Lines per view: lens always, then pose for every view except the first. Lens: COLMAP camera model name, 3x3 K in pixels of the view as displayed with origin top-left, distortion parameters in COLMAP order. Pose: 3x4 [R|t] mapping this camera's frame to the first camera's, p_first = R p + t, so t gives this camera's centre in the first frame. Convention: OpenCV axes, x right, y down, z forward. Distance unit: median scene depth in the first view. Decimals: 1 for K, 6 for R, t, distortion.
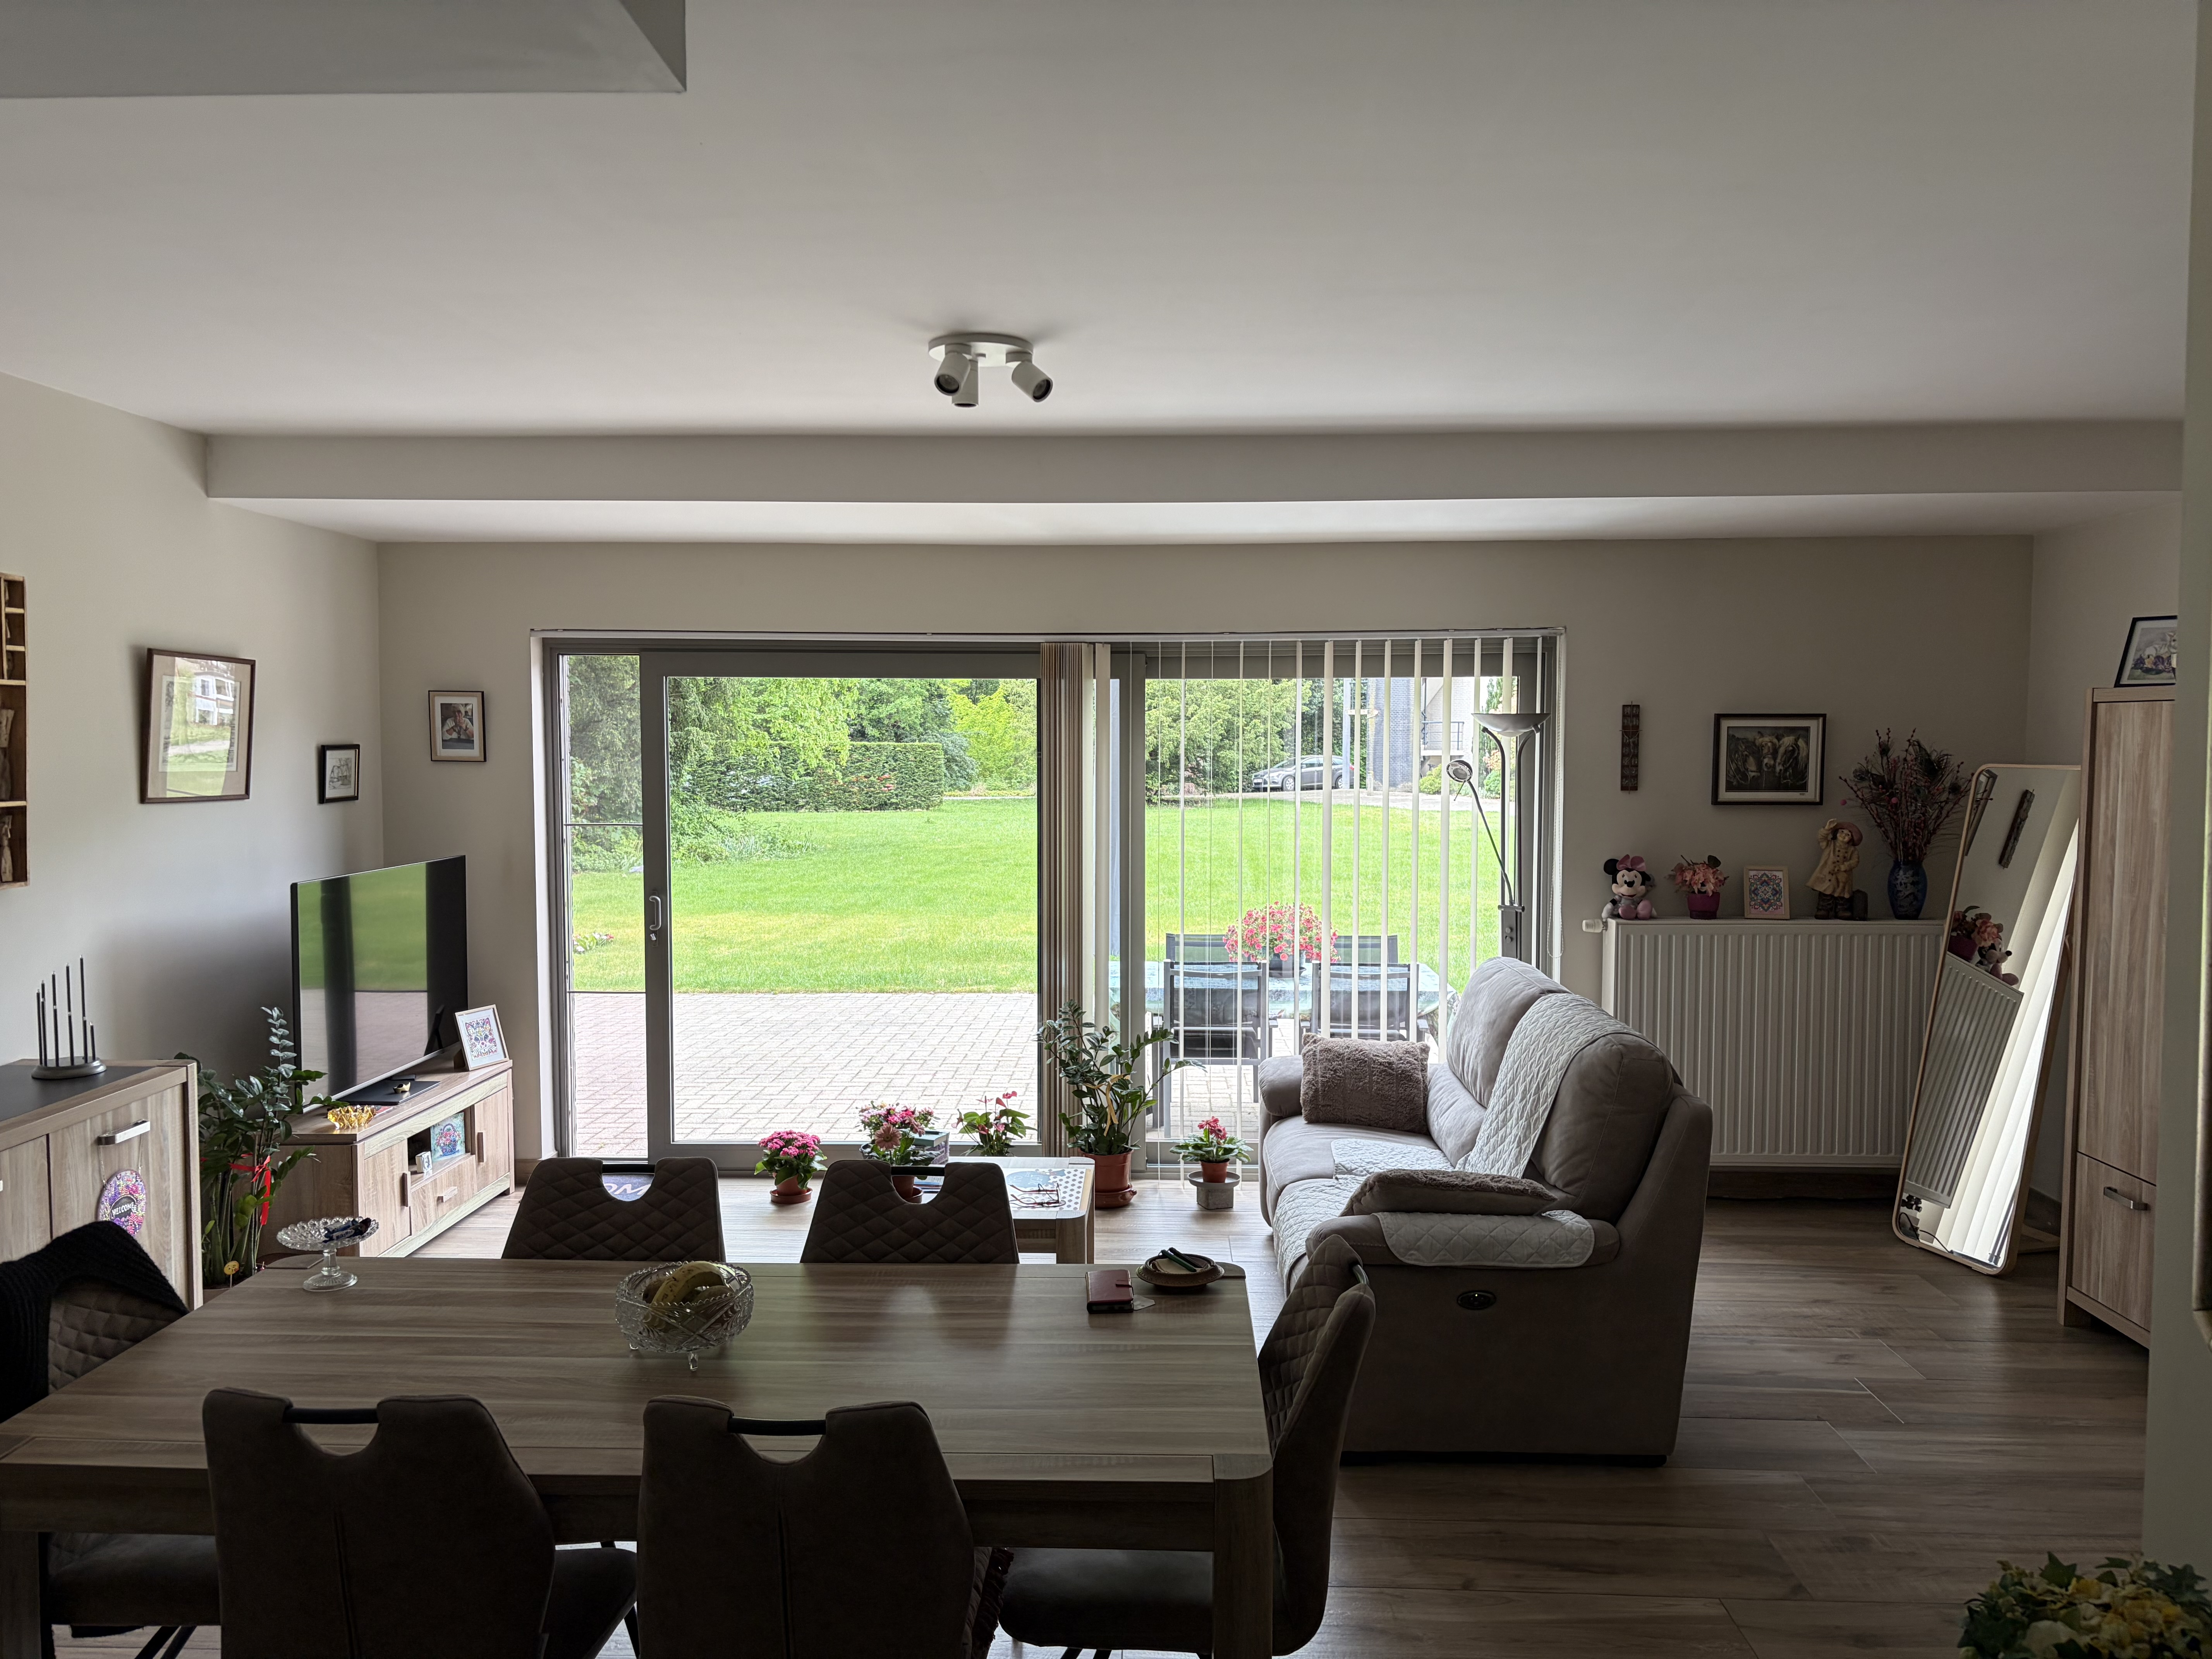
lens RADIAL K [[1633.5, 0, 1107.5], [0, 1633.5, 743.7], [0, 0, 1]] dist [0.001278, 0.000253]
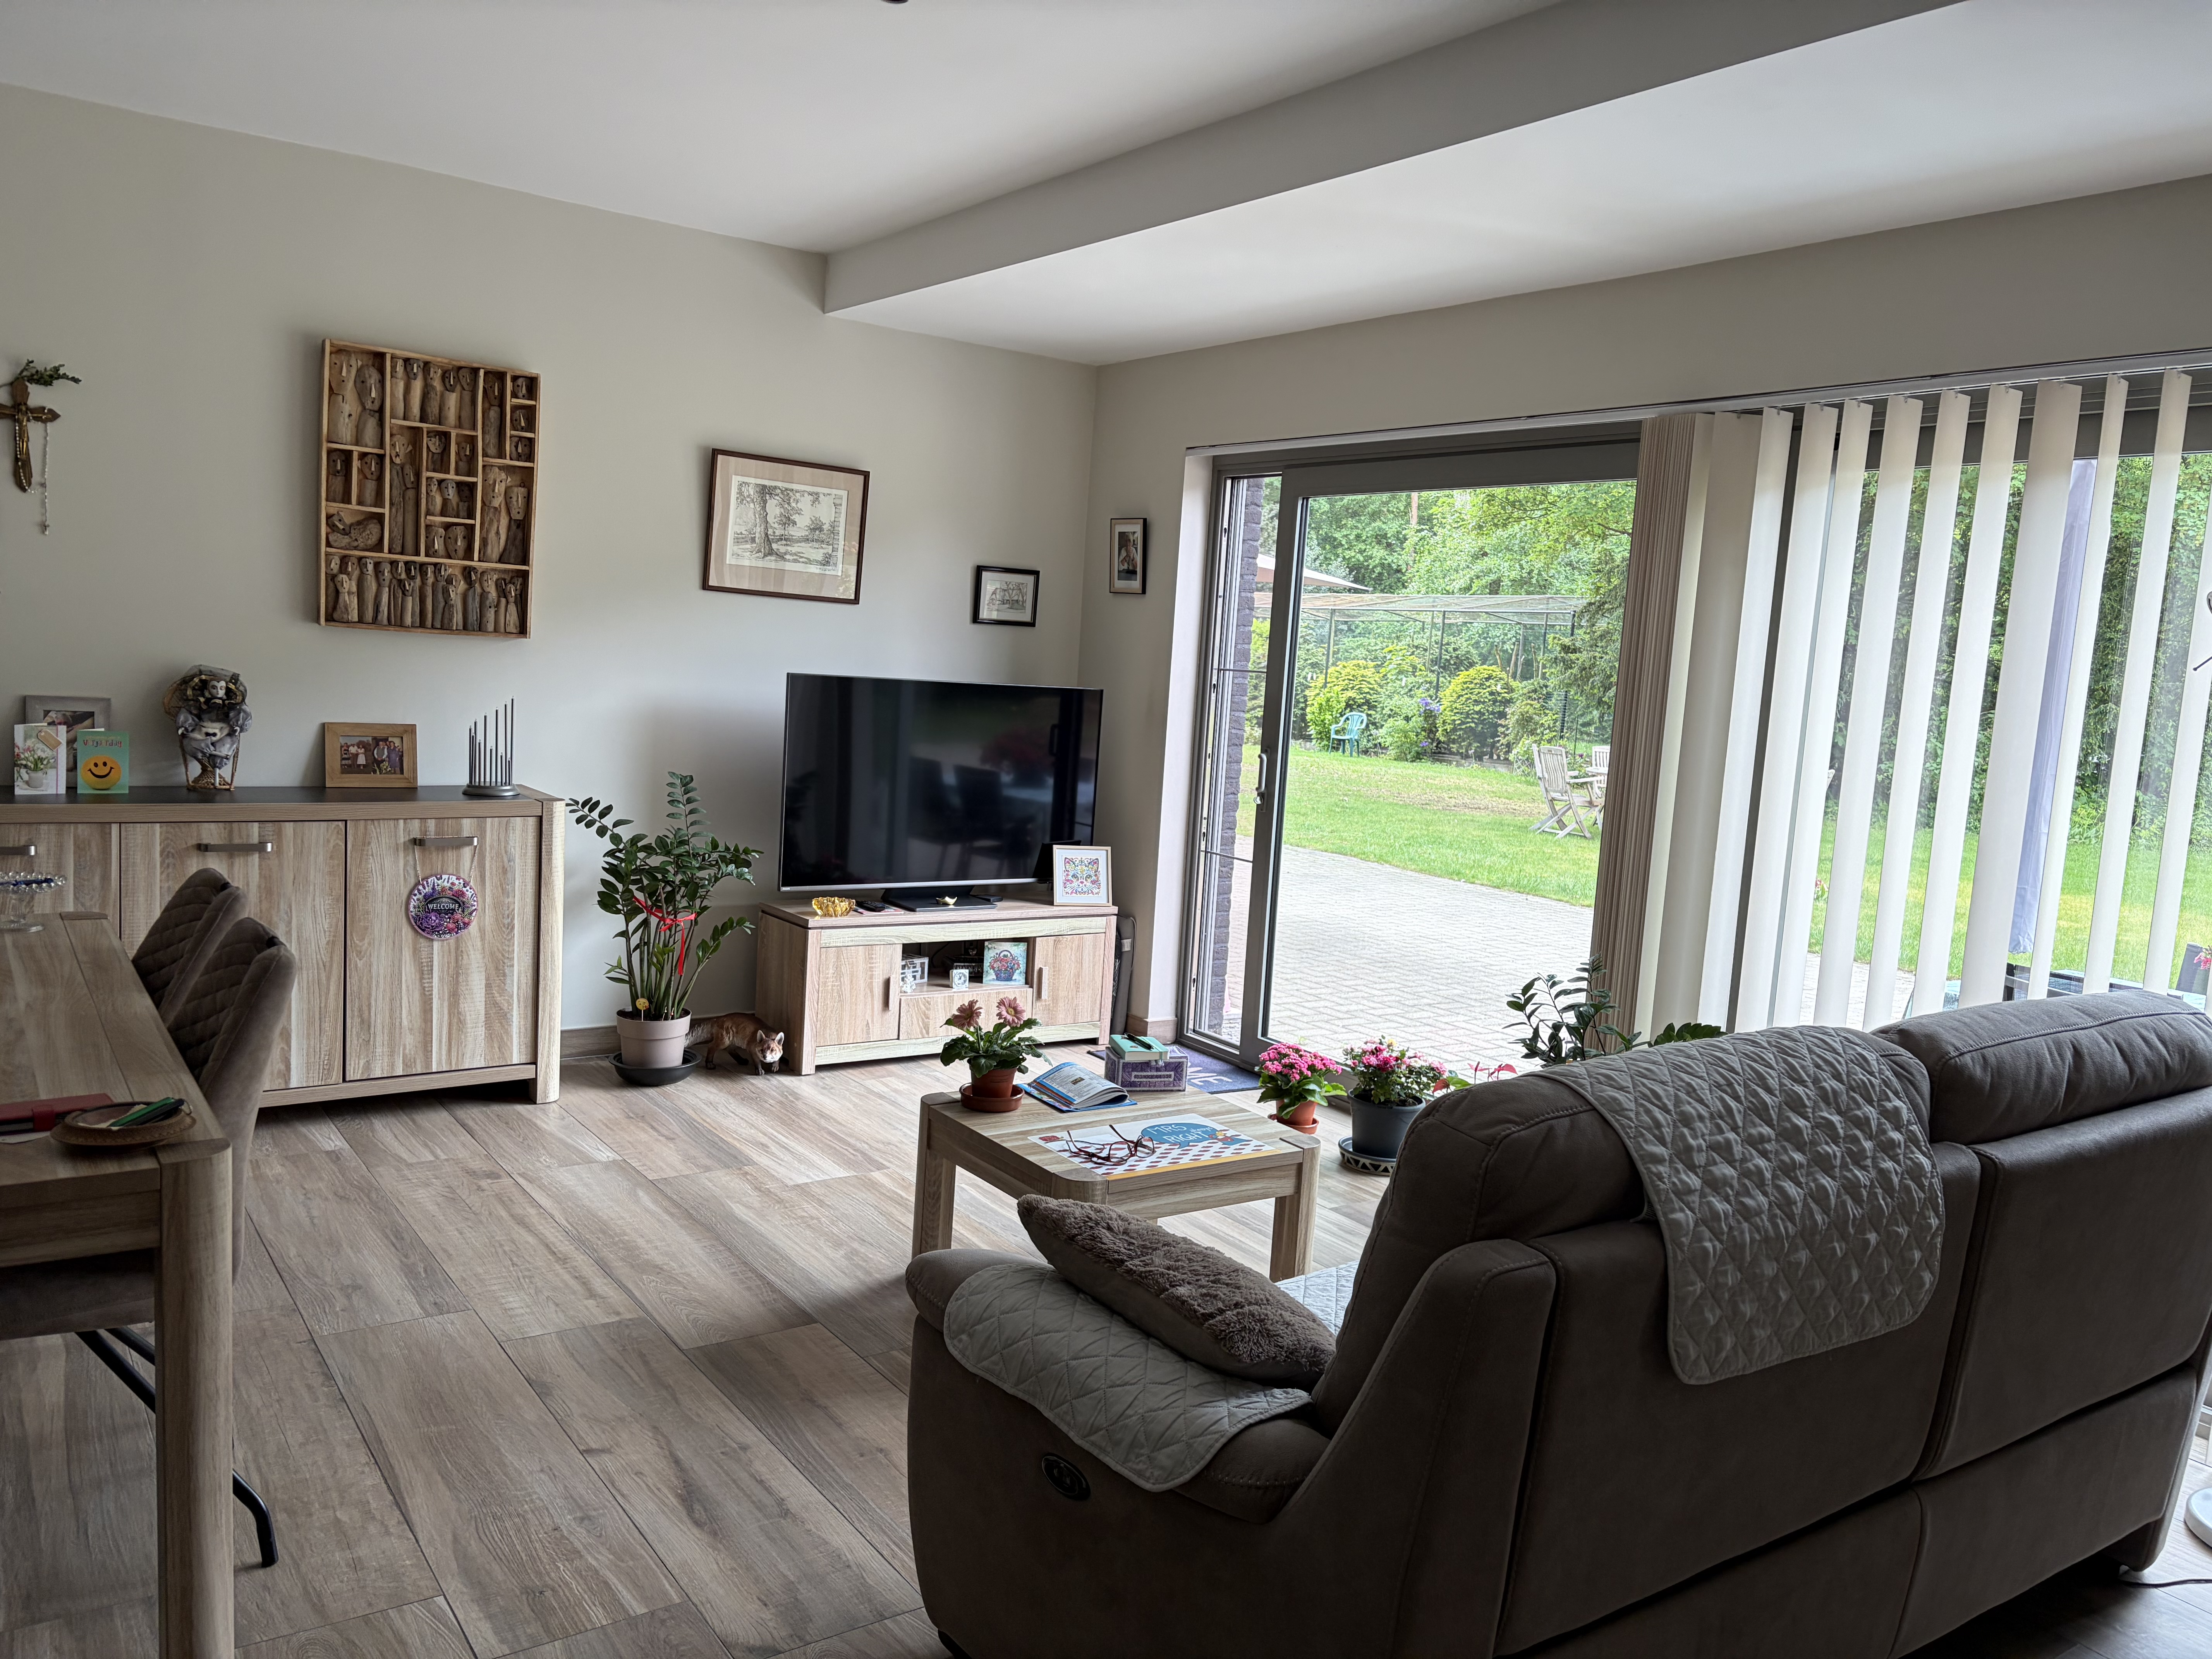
lens RADIAL K [[1641.3, 0, 1106.0], [0, 1641.3, 829.5], [0, 0, 1]] dist [0.049509, -0.079417]
pose [[0.601315, 0.129293, -0.788482, 0.434422], [-0.067236, 0.991509, 0.111308, 0.048907], [0.796178, -0.013917, 0.604903, 0.479842]]
